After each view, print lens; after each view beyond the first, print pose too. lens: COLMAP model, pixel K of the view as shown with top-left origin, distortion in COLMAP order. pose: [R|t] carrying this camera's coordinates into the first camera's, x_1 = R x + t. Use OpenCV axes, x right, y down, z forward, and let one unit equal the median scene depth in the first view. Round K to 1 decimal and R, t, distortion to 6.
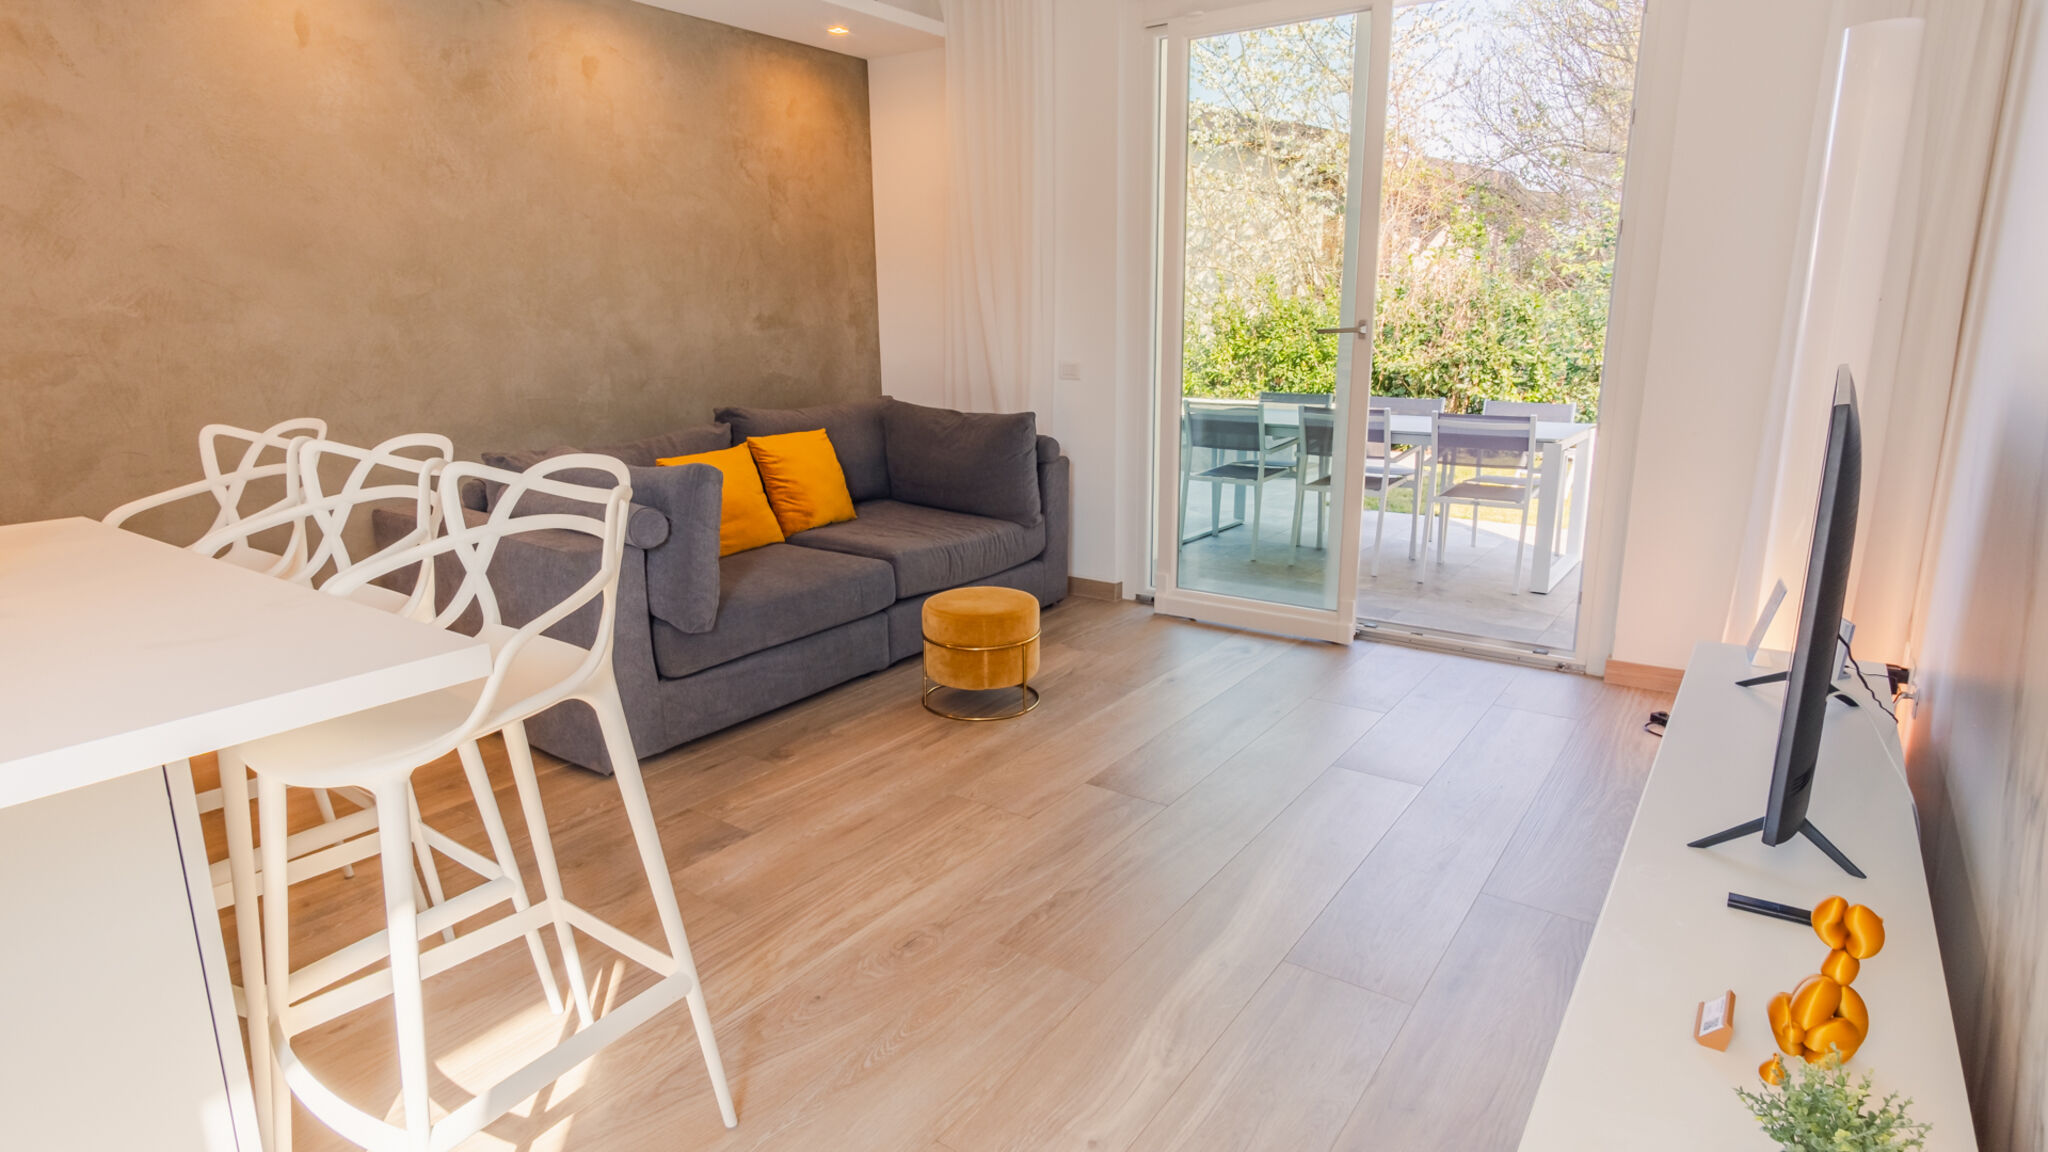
lens RADIAL K [[1085.7, 0, 1025.6], [0, 1085.7, 569.1], [0, 0, 1]] dist [0.003441, 0.000539]
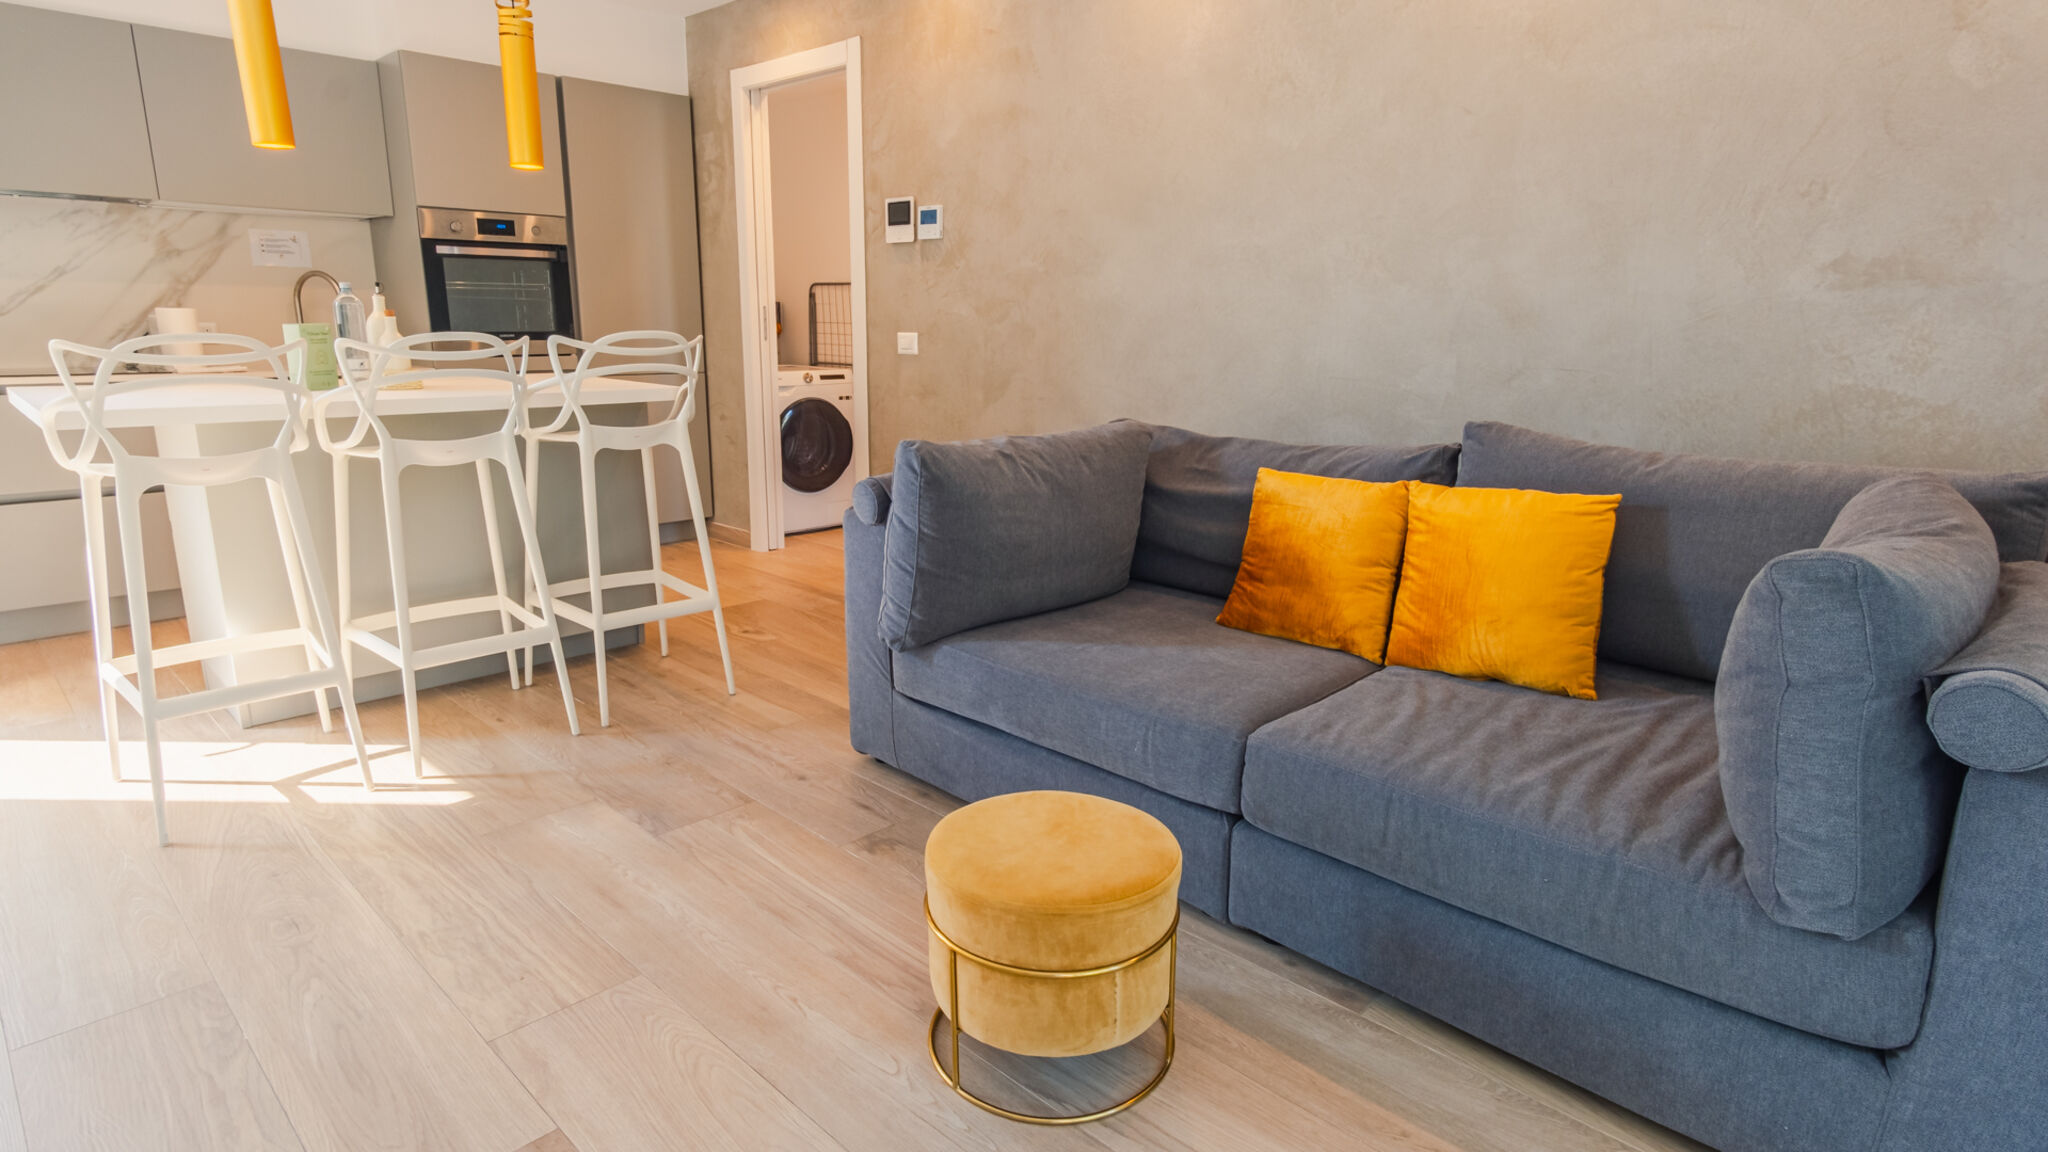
lens RADIAL K [[1085.7, 0, 1024.5], [0, 1085.7, 571.5], [0, 0, 1]] dist [0.003441, 0.000539]
pose [[-0.148026, 0.234988, -0.960661, 0.438656], [-0.239688, 0.933878, 0.265370, -0.229859], [0.959499, 0.269540, -0.081915, 1.144722]]
